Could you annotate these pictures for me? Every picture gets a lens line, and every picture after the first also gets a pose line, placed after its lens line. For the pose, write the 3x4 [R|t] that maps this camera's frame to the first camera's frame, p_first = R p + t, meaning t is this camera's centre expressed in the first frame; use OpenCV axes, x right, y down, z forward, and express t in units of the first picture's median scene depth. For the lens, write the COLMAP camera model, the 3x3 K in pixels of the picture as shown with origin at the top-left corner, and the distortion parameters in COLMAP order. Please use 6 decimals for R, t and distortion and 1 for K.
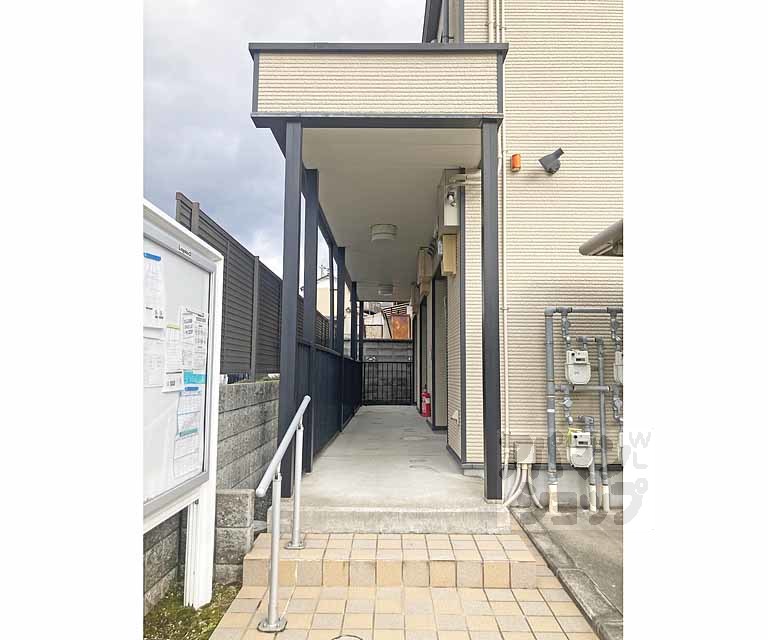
lens RADIAL K [[530.1, 0, 384.0], [0, 530.1, 320.0], [0, 0, 1]] dist [0.004965, 0.000540]
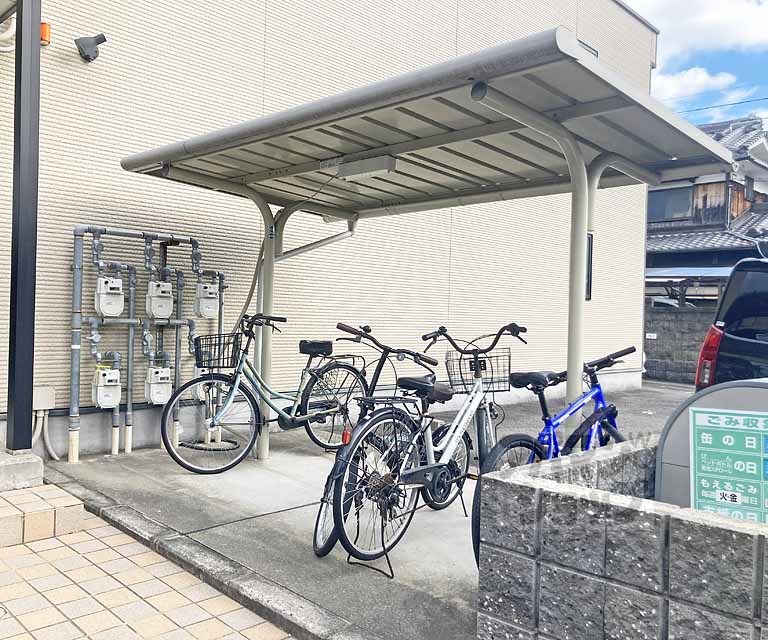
lens RADIAL K [[701.8, 0, 383.2], [0, 701.8, 332.7], [0, 0, 1]] dist [0.001087, 0.002501]
pose [[0.669385, -0.004596, 0.742901, -0.195019], [-0.092337, 0.991712, 0.089334, 0.001264], [-0.737155, -0.128396, 0.663413, -0.115169]]
